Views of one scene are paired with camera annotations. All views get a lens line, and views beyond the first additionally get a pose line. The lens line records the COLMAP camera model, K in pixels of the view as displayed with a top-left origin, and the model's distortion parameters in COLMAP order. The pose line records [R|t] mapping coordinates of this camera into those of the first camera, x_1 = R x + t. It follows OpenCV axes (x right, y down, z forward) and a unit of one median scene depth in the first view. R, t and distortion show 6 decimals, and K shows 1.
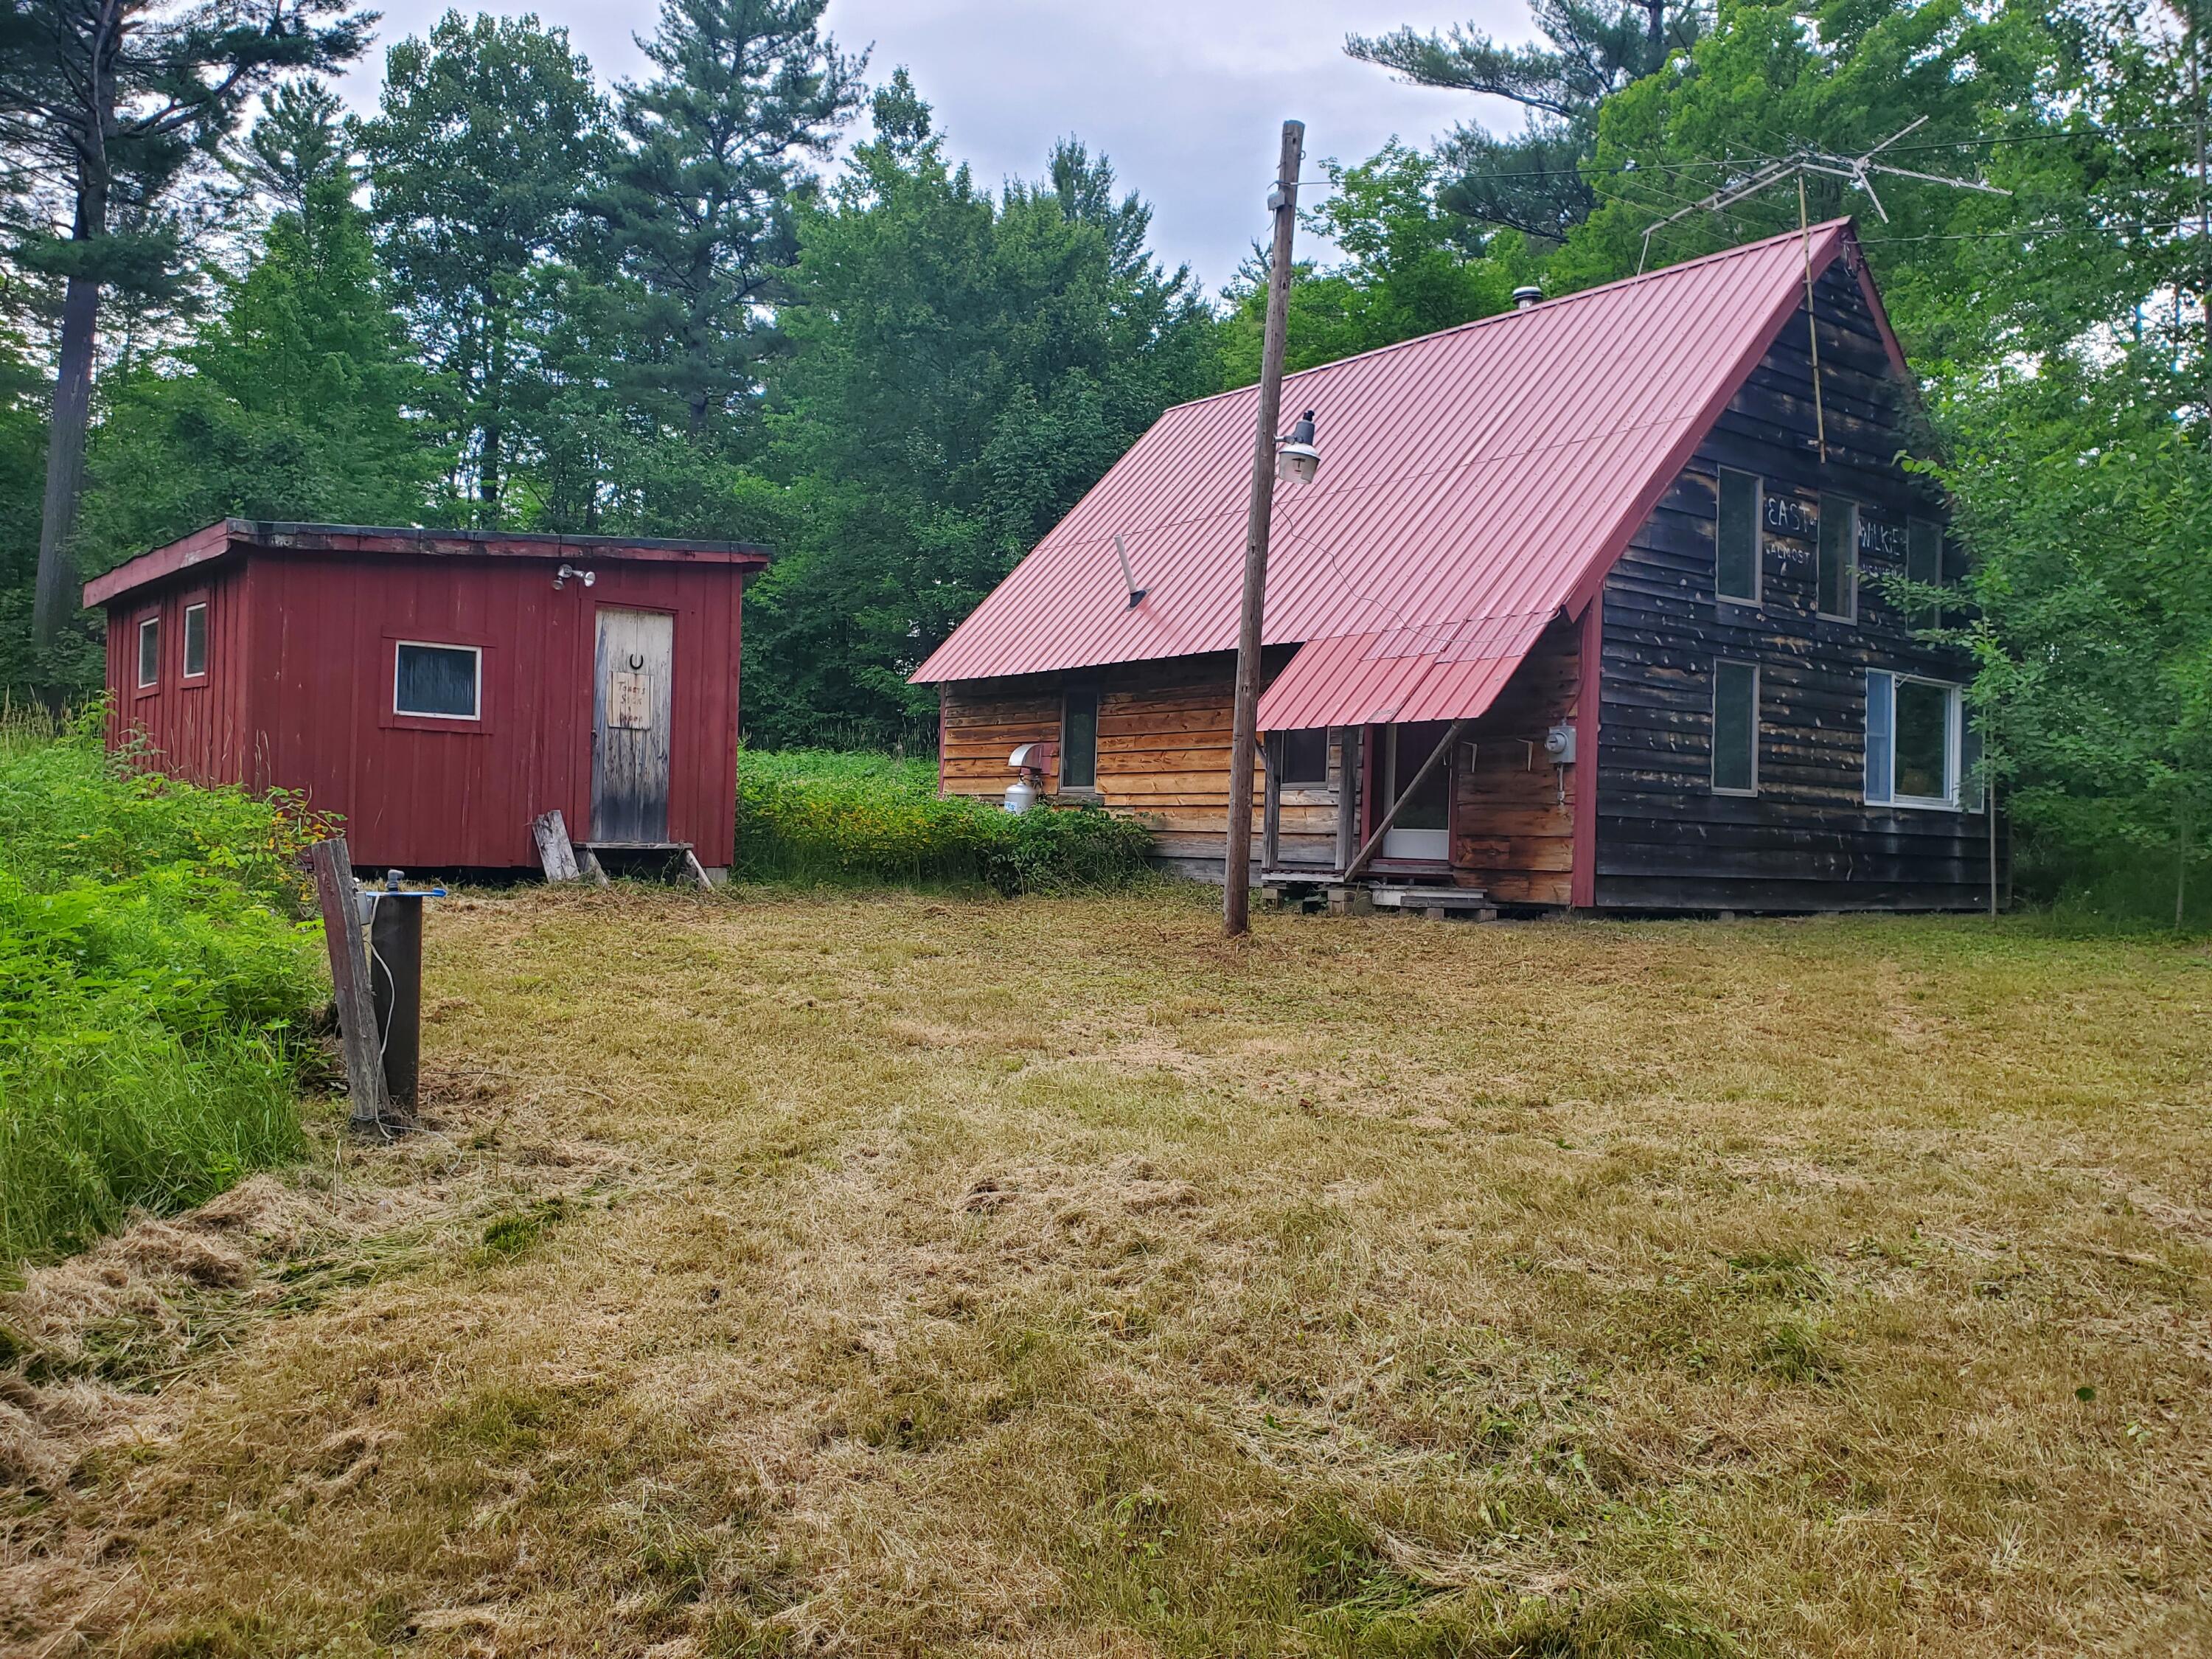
lens RADIAL K [[1739.1, 0, 1114.9], [0, 1739.1, 846.1], [0, 0, 1]] dist [0.017044, 0.026174]
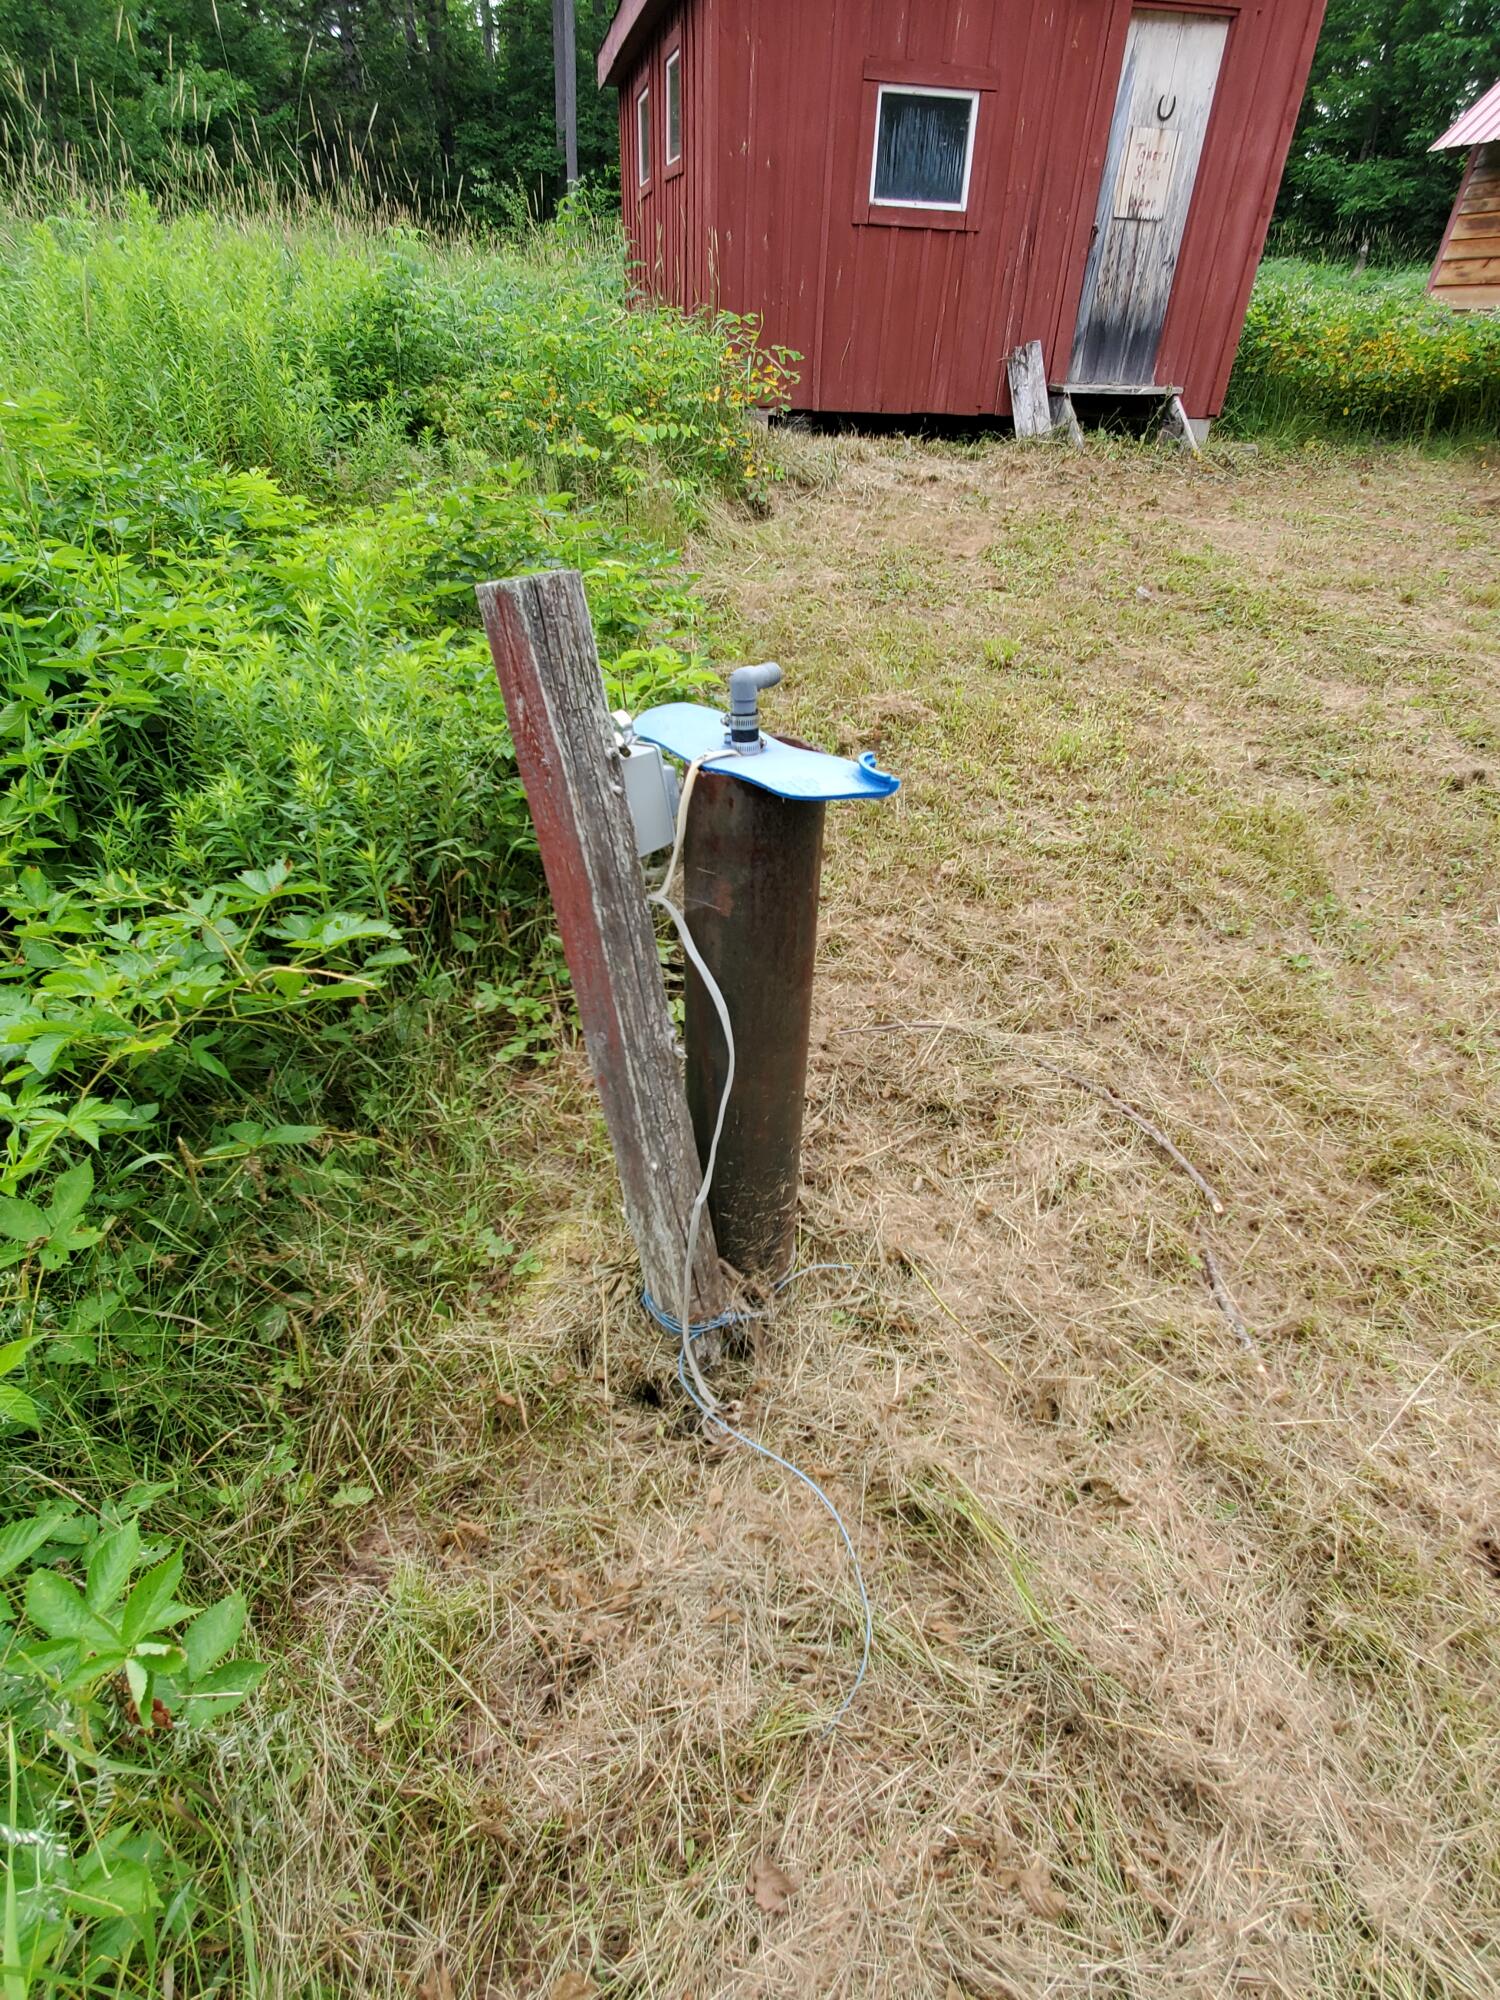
lens RADIAL K [[1034.8, 0, 758.4], [0, 1034.8, 1012.9], [0, 0, 1]] dist [0.000947, 0.009541]
pose [[0.881767, 0.264018, -0.390873, -0.110704], [-0.012767, 0.841729, 0.539749, -0.011406], [0.471513, -0.470943, 0.745579, 0.285905]]
